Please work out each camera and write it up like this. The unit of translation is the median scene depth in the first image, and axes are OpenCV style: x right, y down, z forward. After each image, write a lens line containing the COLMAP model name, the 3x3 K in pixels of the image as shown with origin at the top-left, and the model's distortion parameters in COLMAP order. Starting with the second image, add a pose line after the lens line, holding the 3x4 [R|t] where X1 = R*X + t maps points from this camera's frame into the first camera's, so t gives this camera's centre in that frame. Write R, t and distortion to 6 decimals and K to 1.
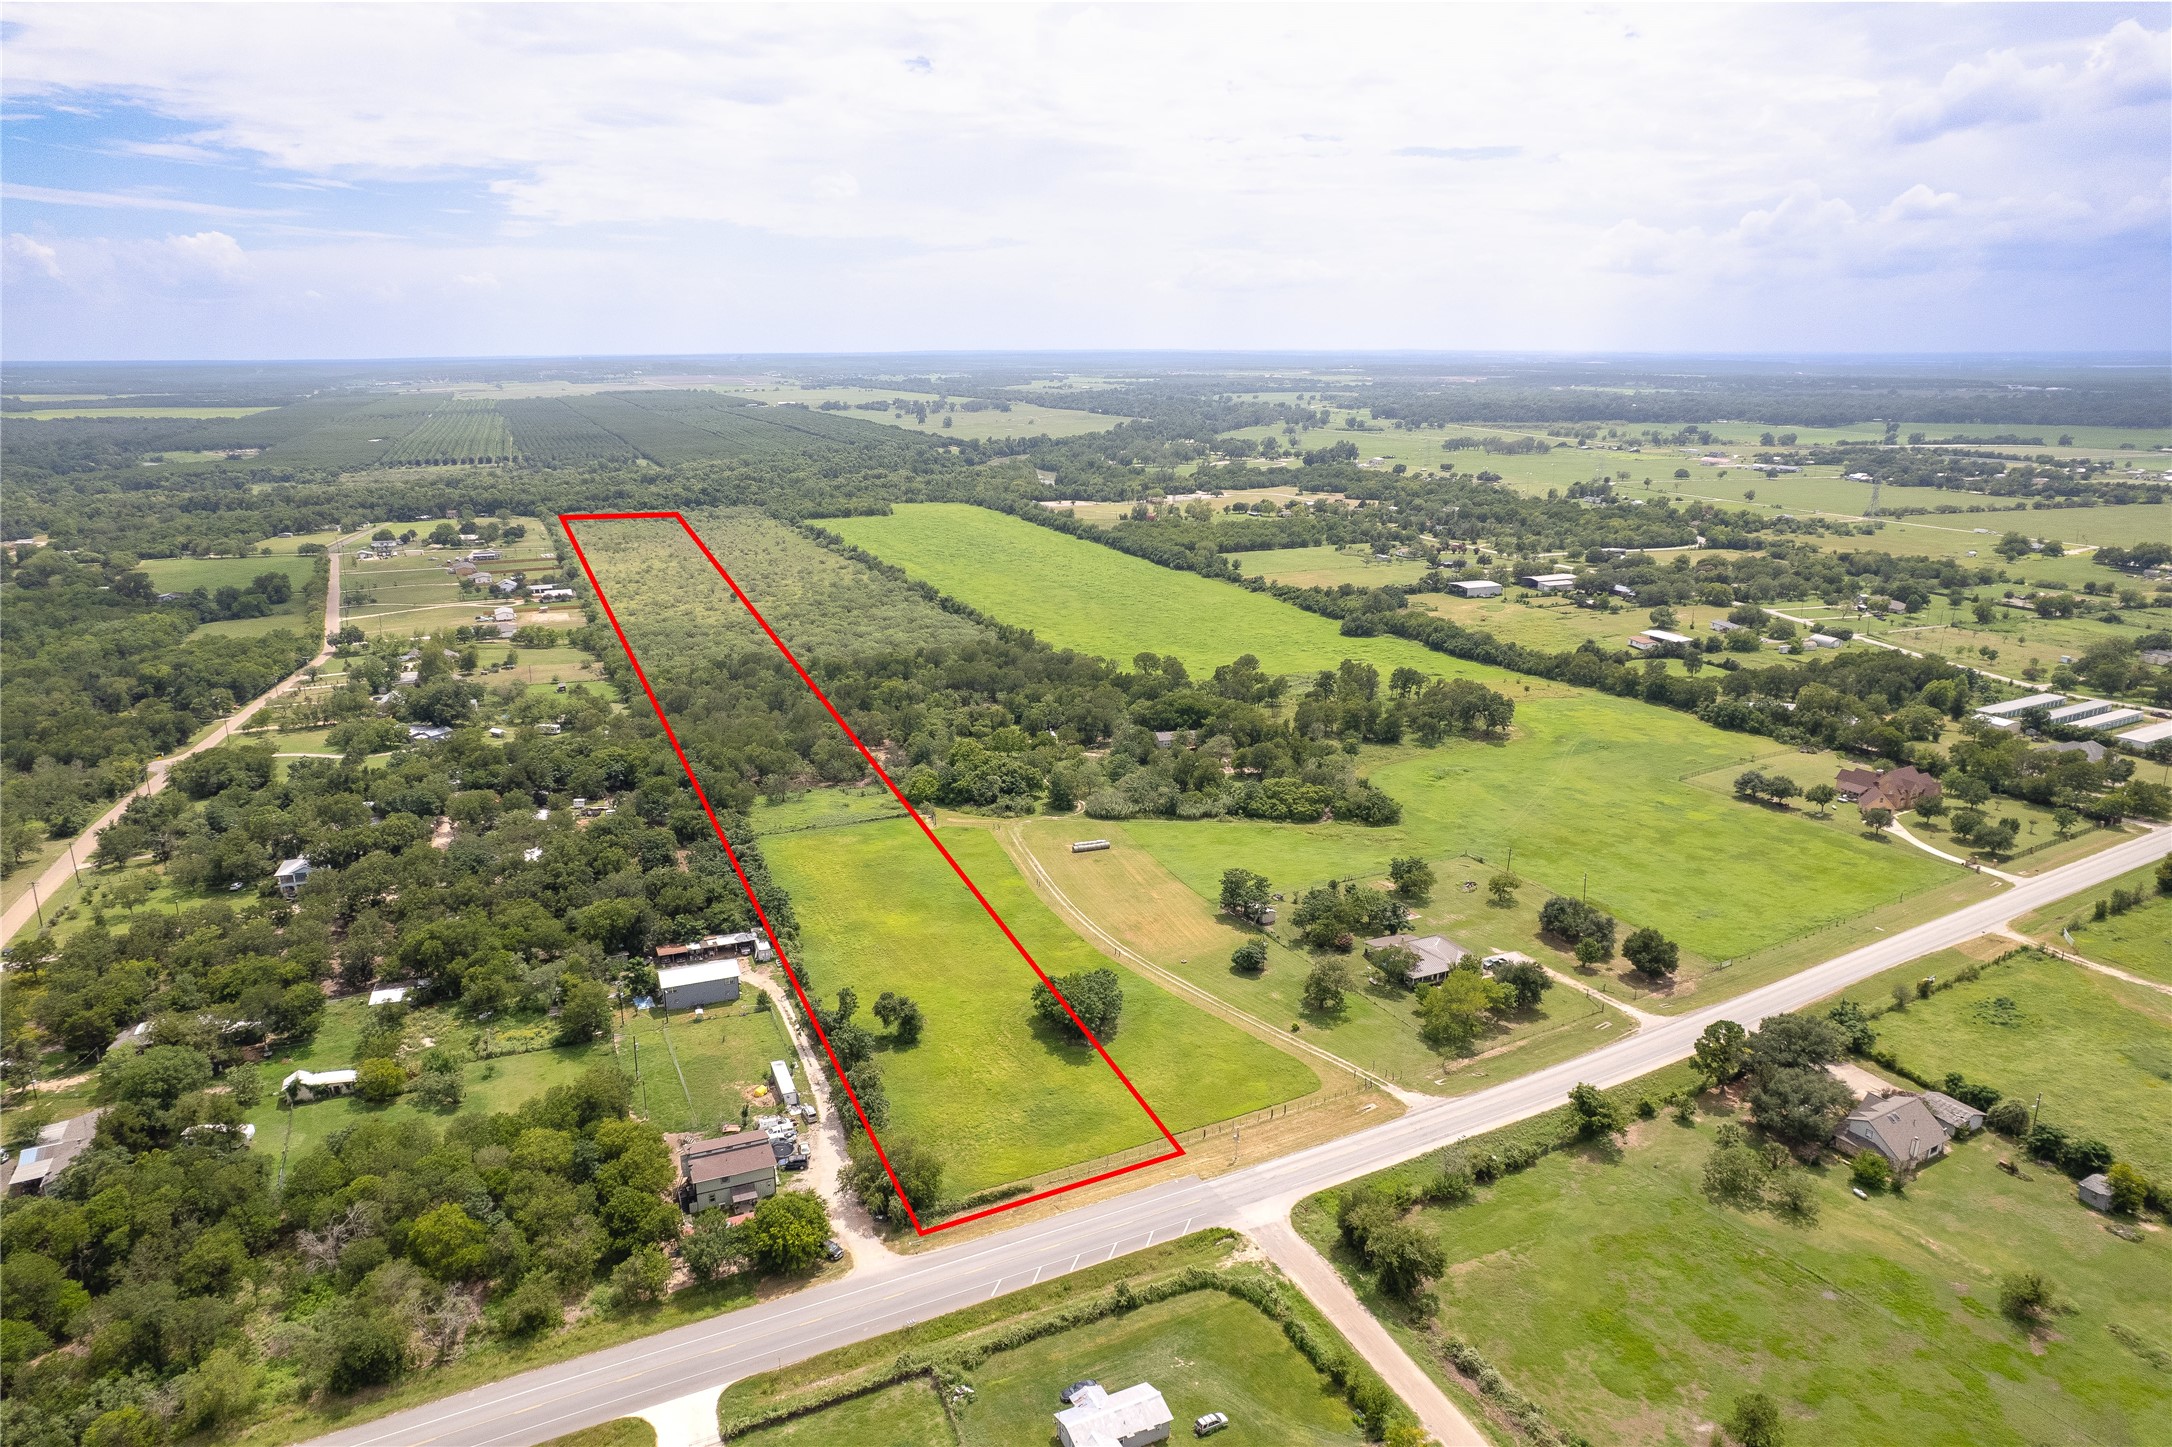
lens RADIAL K [[1381.1, 0, 1079.3], [0, 1381.1, 728.0], [0, 0, 1]] dist [-0.076894, 0.064700]
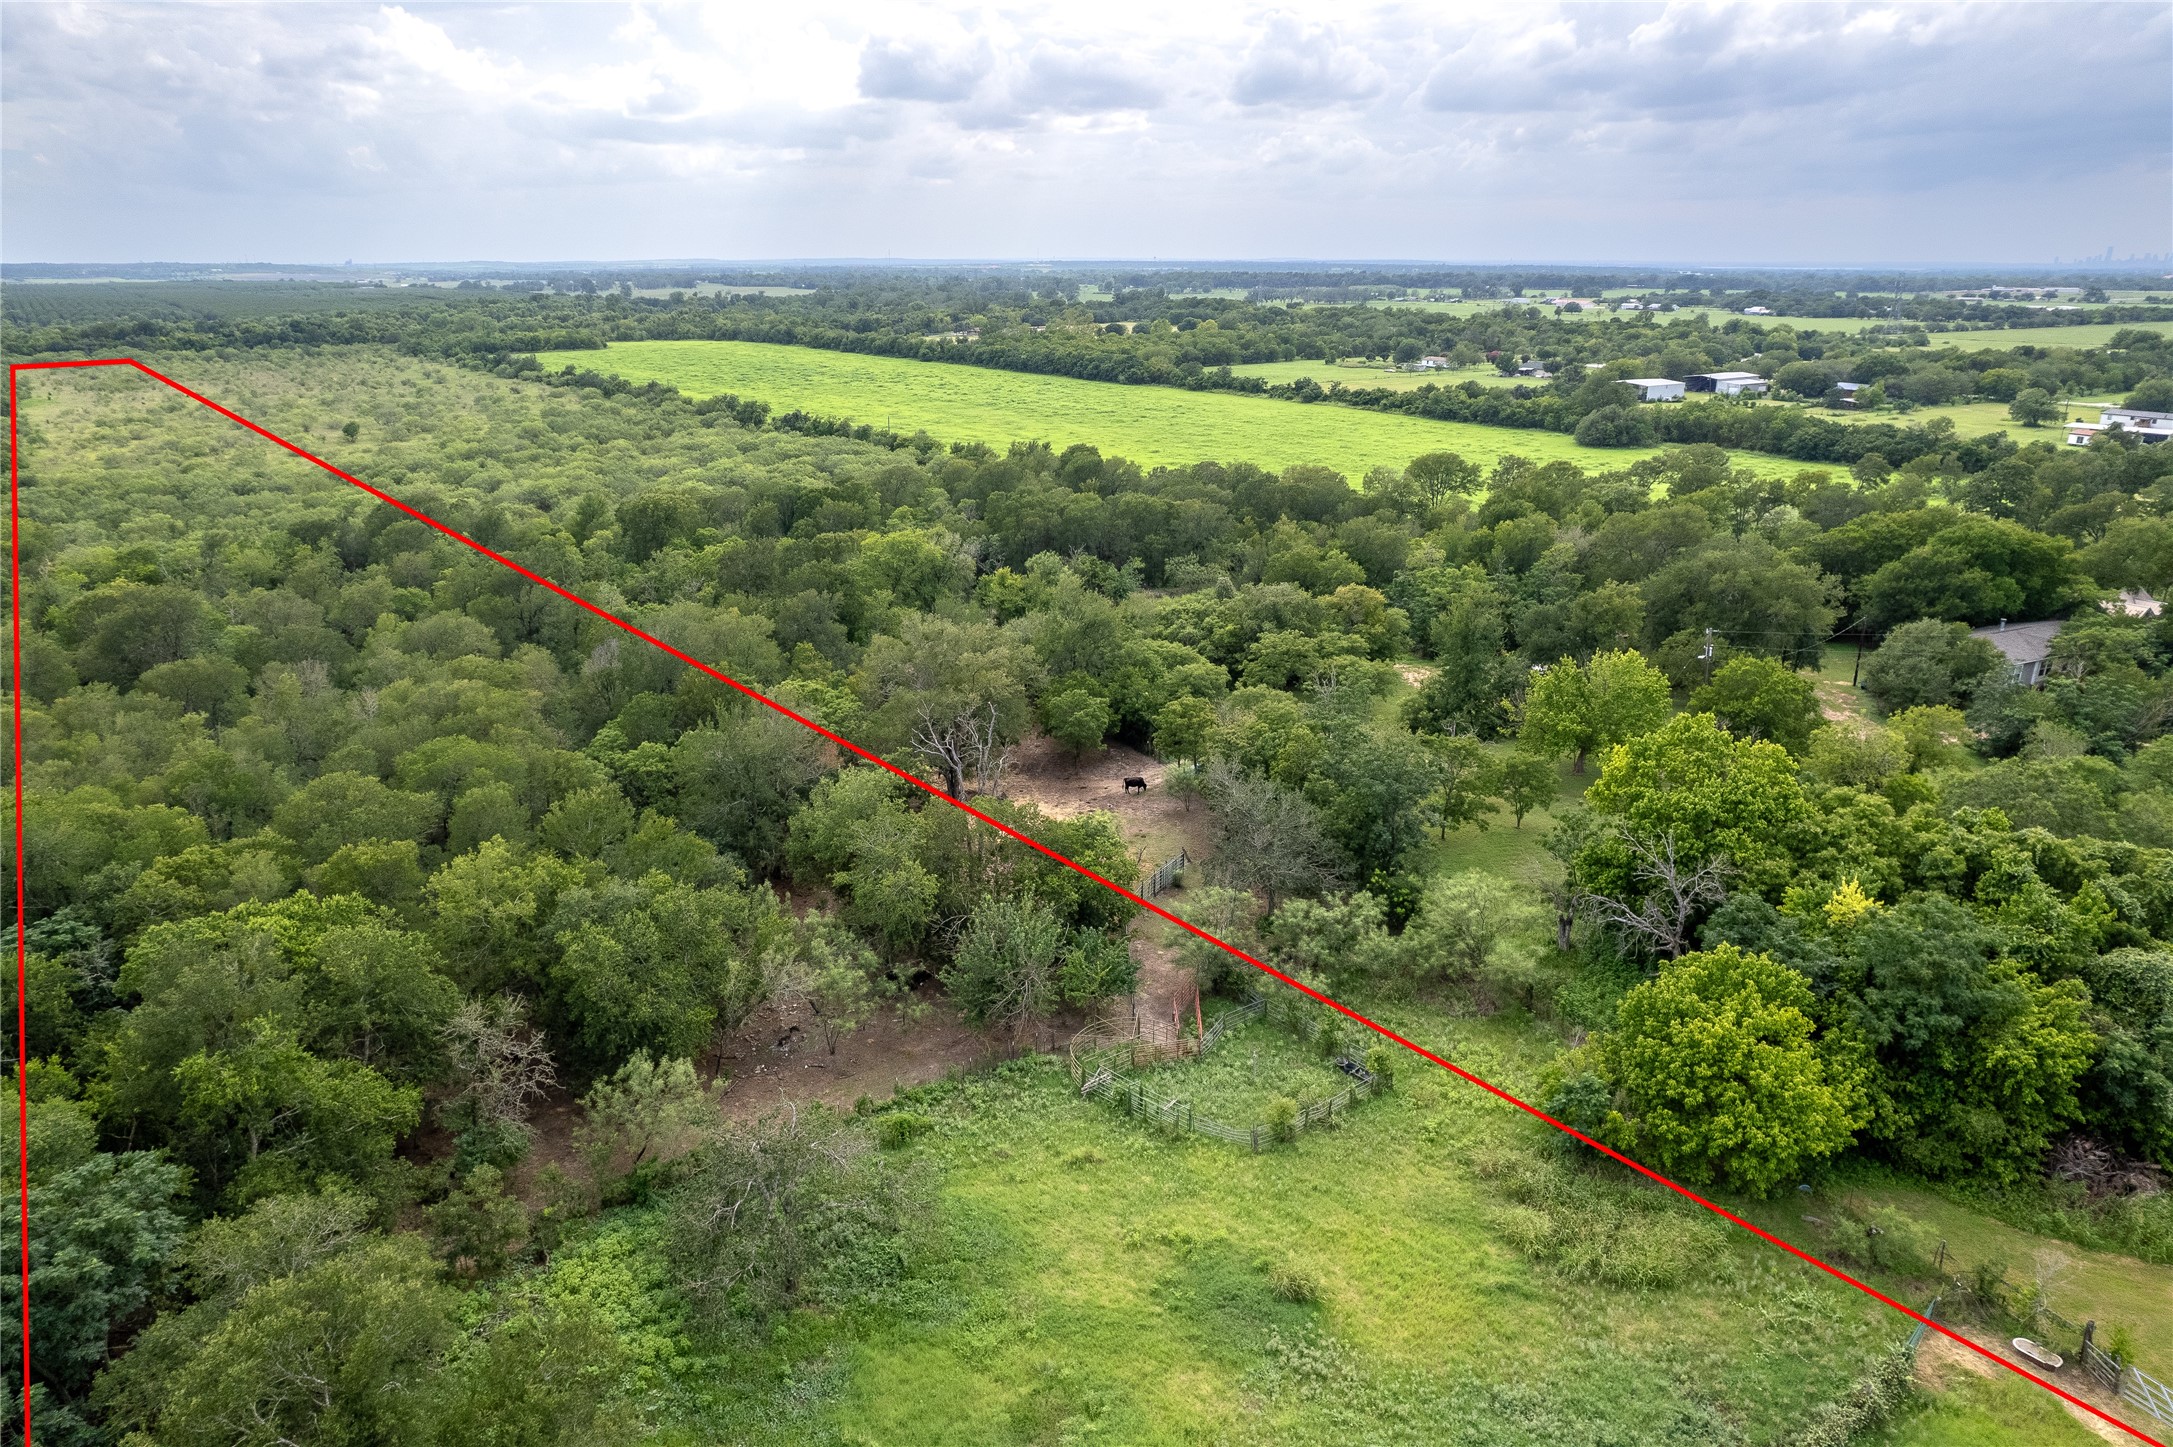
lens RADIAL K [[1381.8, 0, 1071.7], [0, 1381.8, 694.7], [0, 0, 1]] dist [-0.076894, 0.064700]
pose [[0.972393, -0.069544, 0.222747, -0.113683], [0.061986, 0.997245, 0.040752, -0.004869], [-0.224967, -0.025820, 0.974024, 0.459654]]
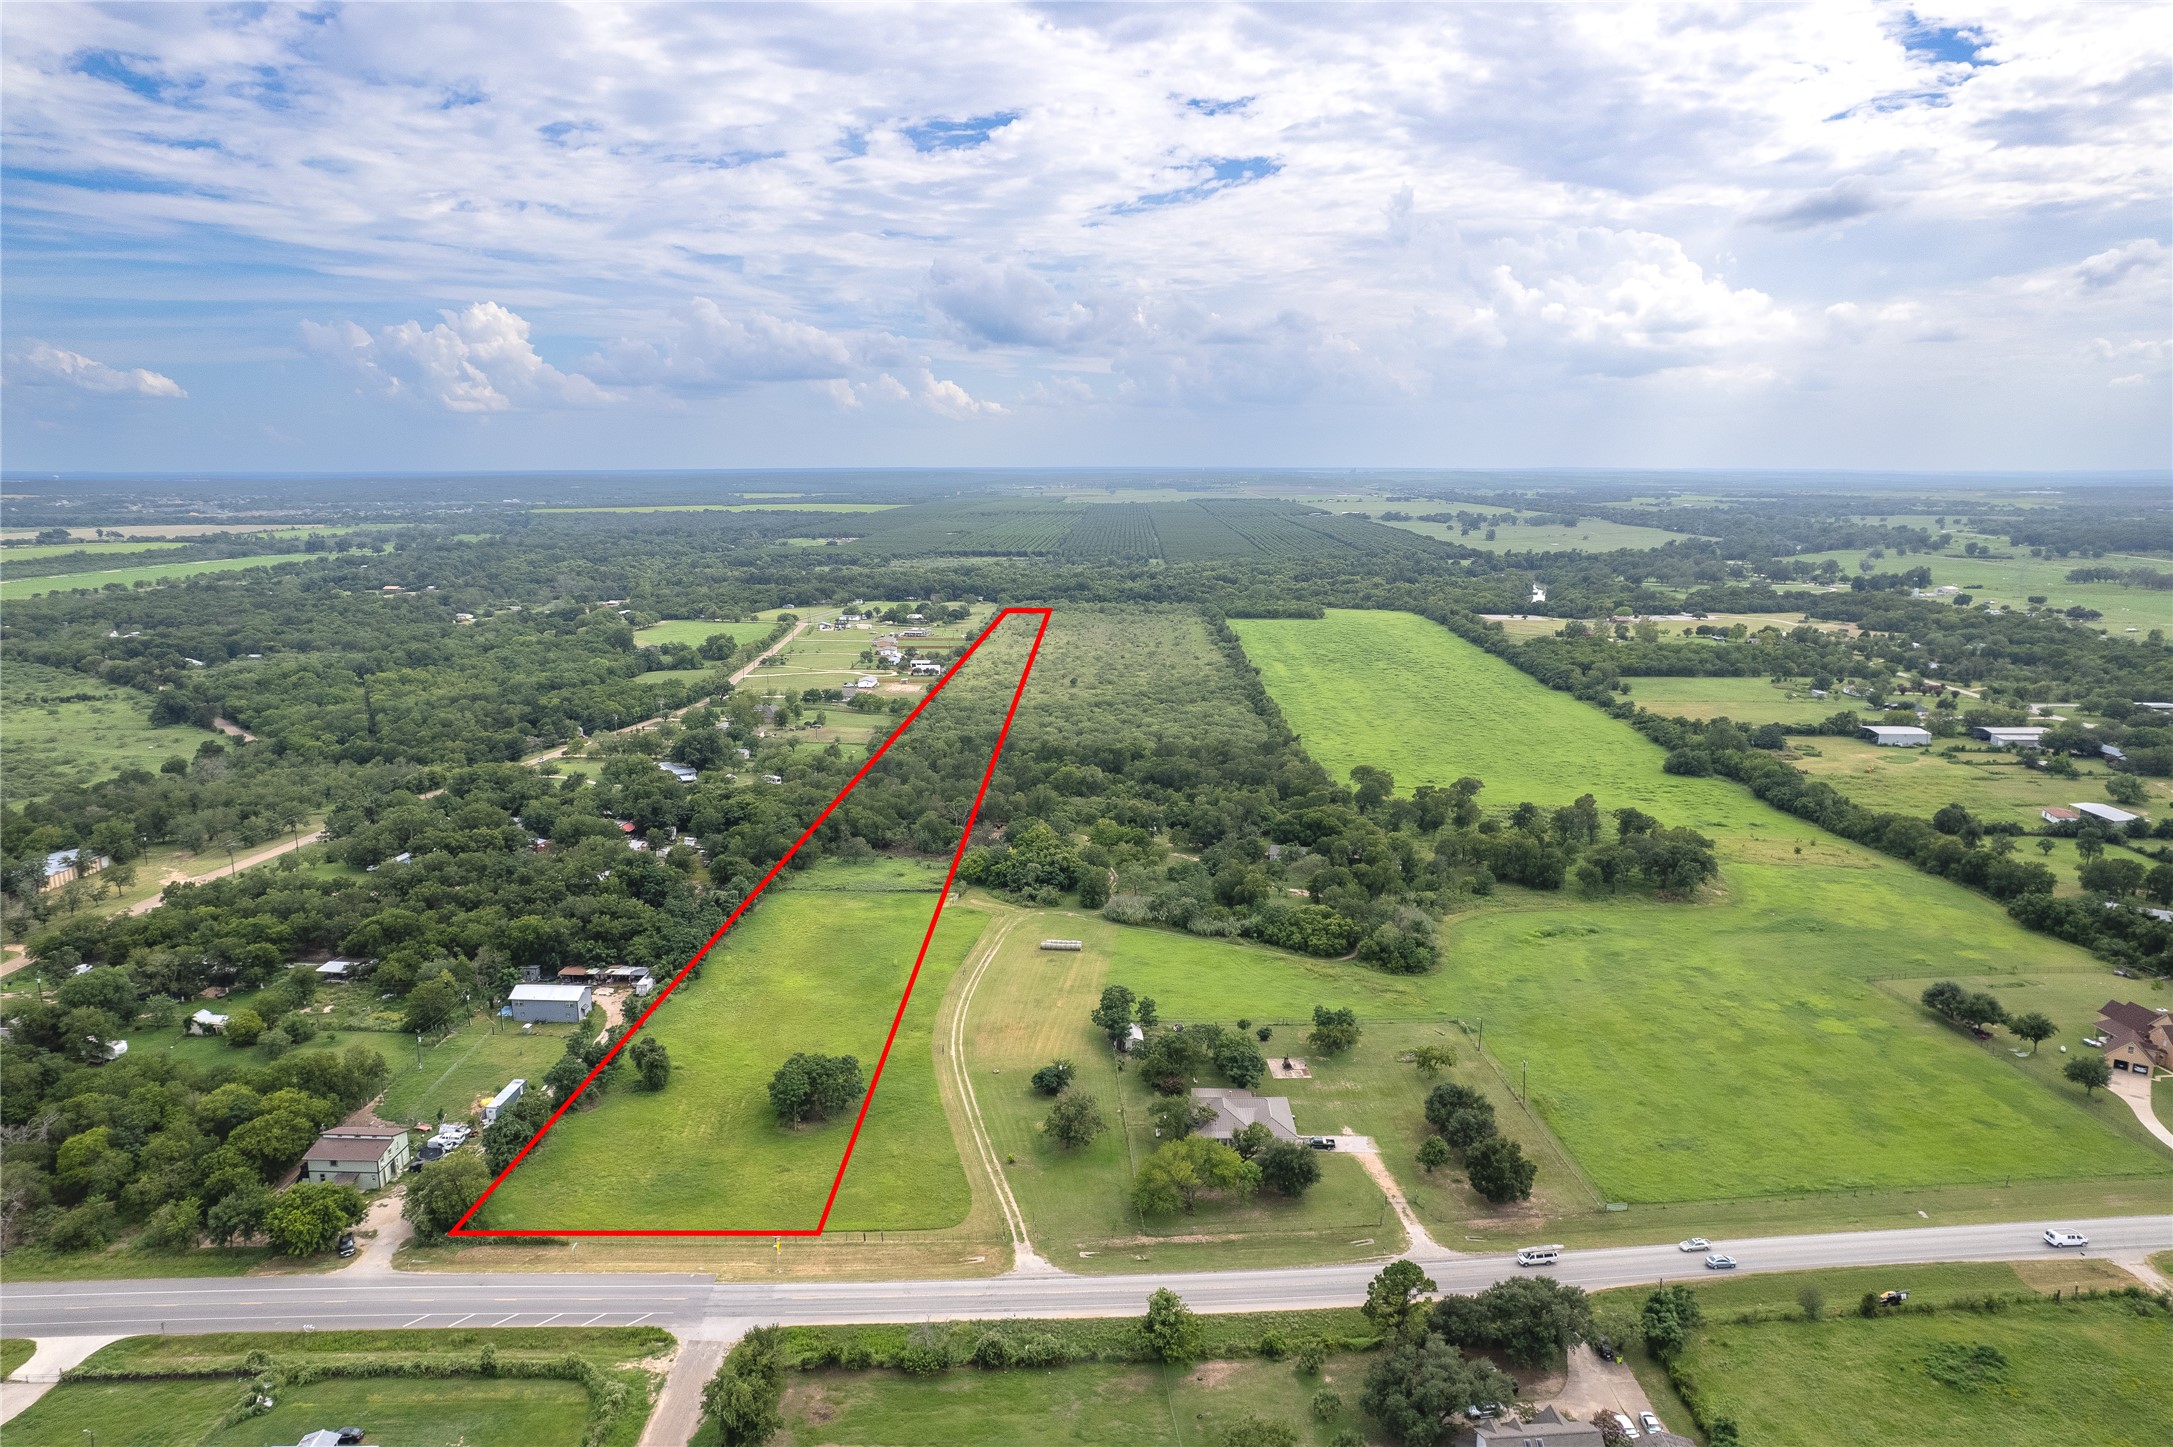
lens RADIAL K [[1381.8, 0, 1091.7], [0, 1381.8, 739.5], [0, 0, 1]] dist [-0.076894, 0.064700]
pose [[0.905929, 0.085091, -0.414791, 0.192854], [-0.114848, 0.992257, -0.047283, -0.005552], [0.407556, 0.090473, 0.908687, 0.067477]]
